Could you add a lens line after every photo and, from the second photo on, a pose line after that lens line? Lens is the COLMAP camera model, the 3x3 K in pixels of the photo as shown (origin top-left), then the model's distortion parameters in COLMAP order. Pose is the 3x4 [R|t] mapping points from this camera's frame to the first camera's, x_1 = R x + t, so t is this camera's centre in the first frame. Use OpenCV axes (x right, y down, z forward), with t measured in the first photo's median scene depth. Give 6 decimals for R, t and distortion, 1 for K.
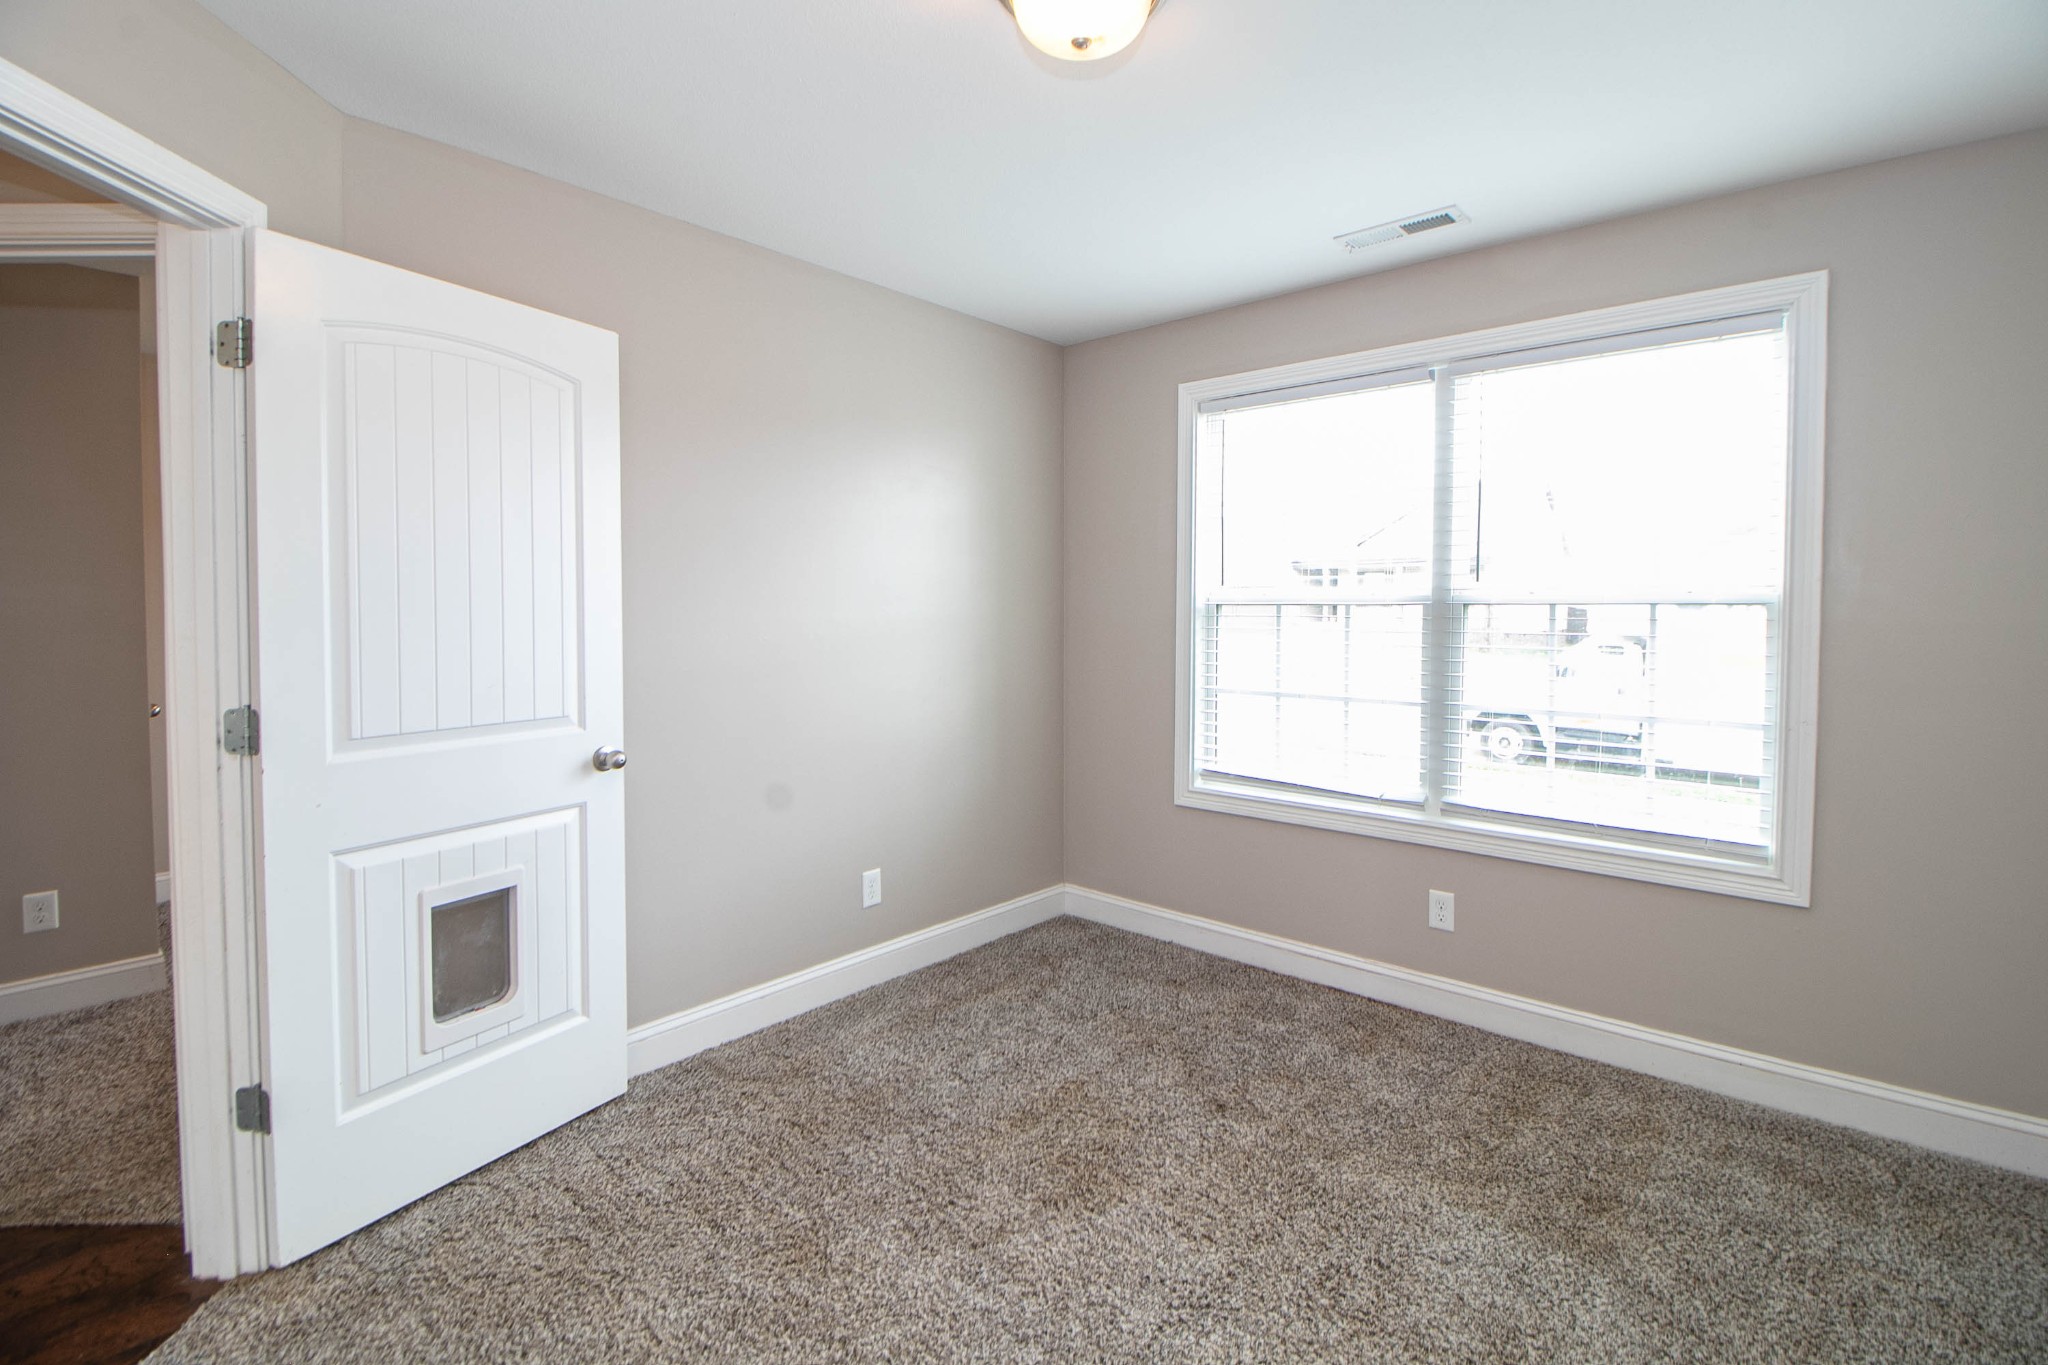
lens RADIAL K [[945.1, 0, 1036.1], [0, 945.1, 633.1], [0, 0, 1]] dist [0.002053, -0.012099]
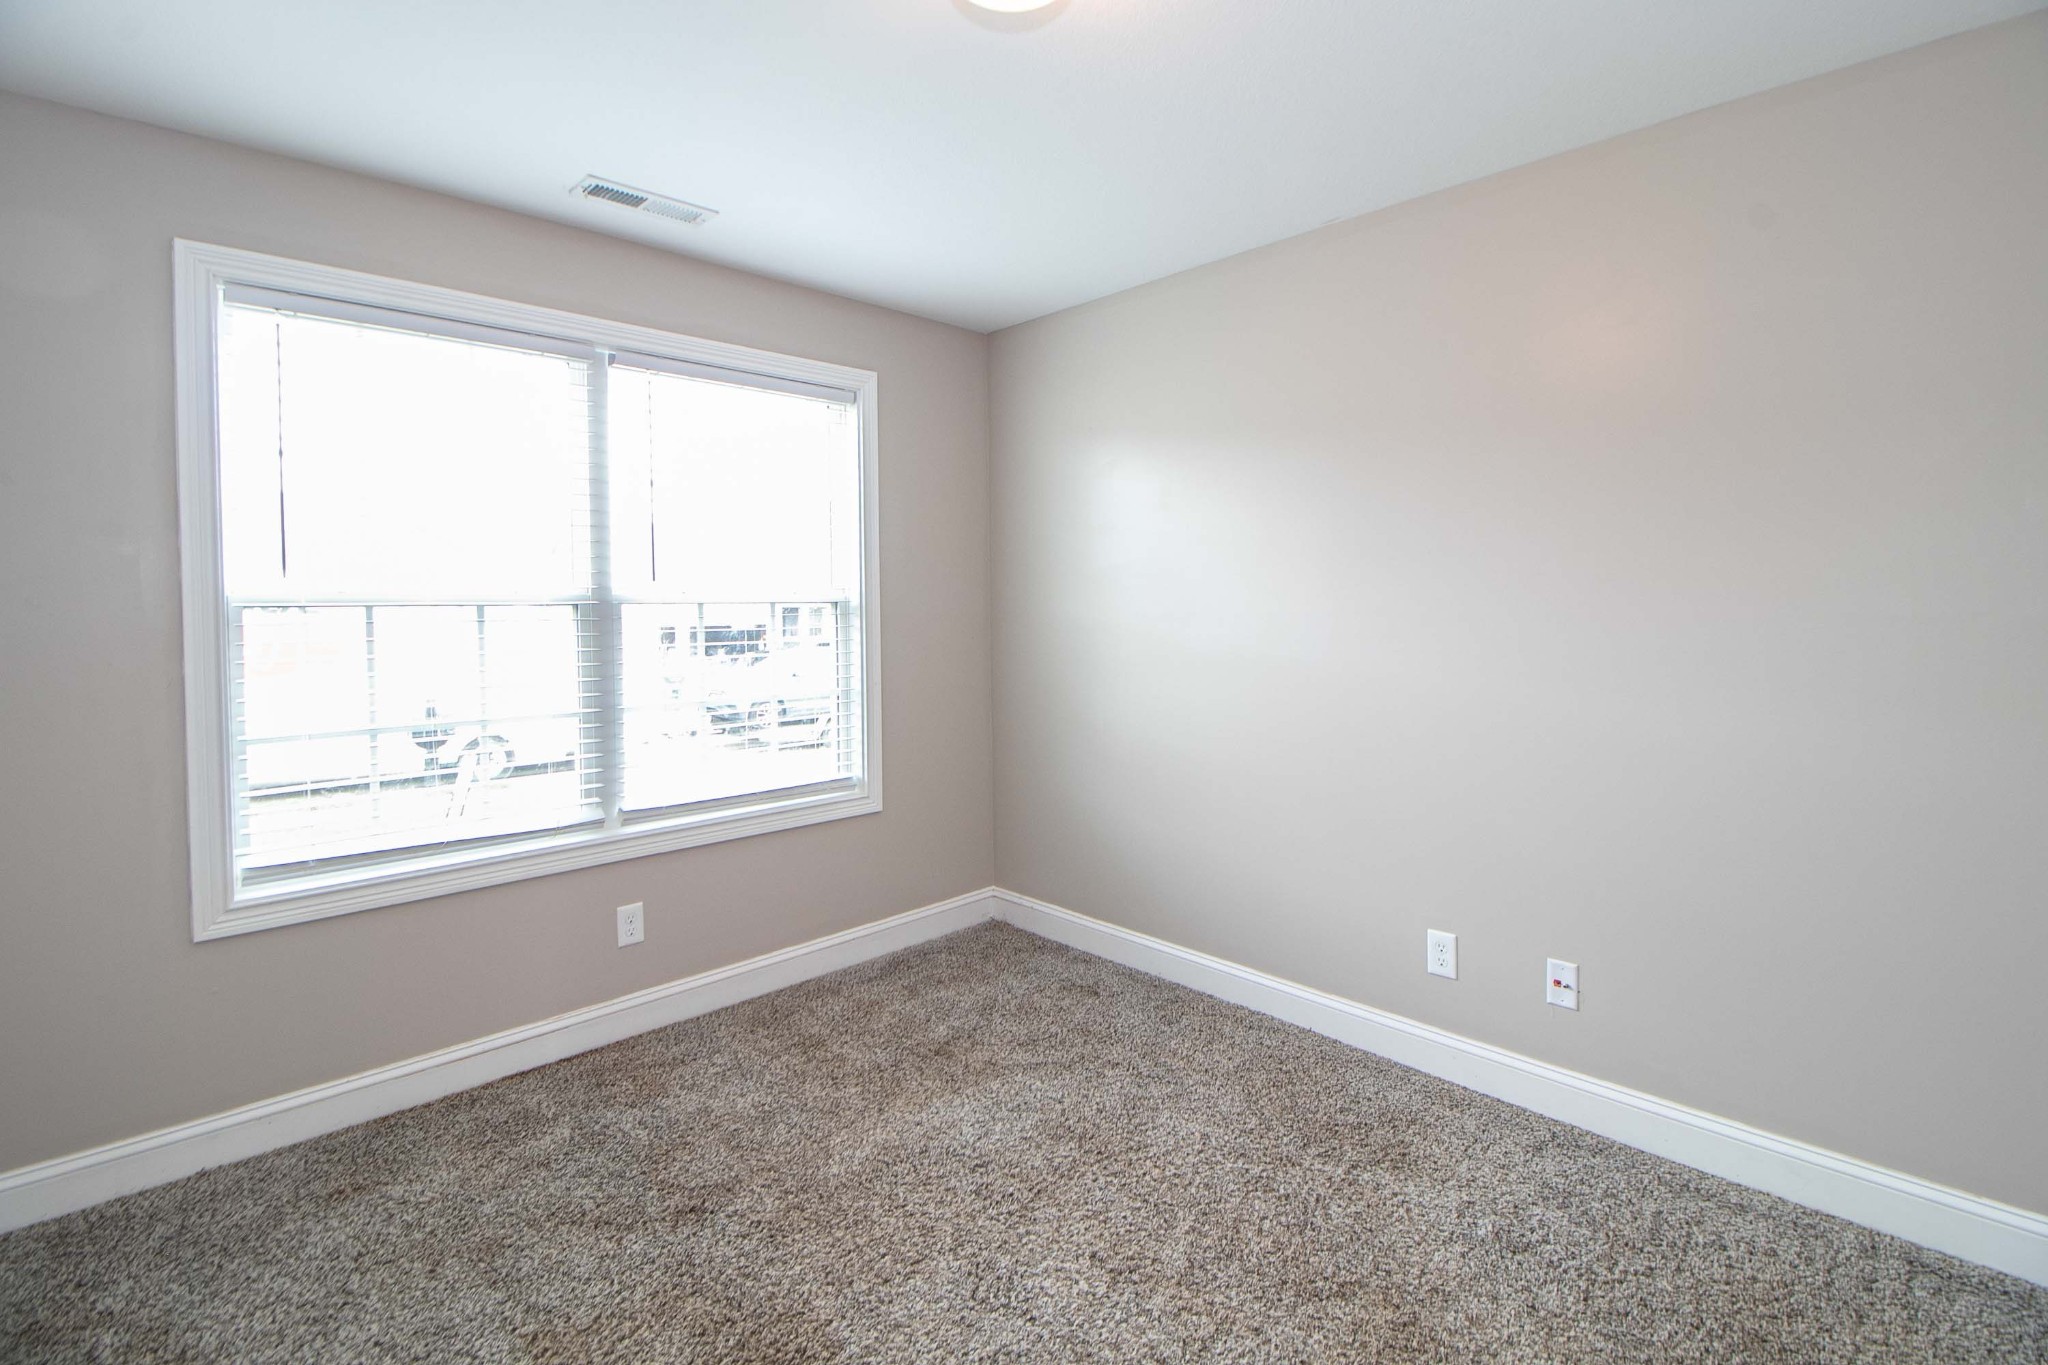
lens RADIAL K [[945.1, 0, 1036.1], [0, 945.1, 633.1], [0, 0, 1]] dist [0.002053, -0.012099]
pose [[0.071062, -0.030934, 0.996992, -0.483588], [0.037540, 0.998894, 0.028318, -0.011945], [-0.996765, 0.035415, 0.072144, 0.512795]]
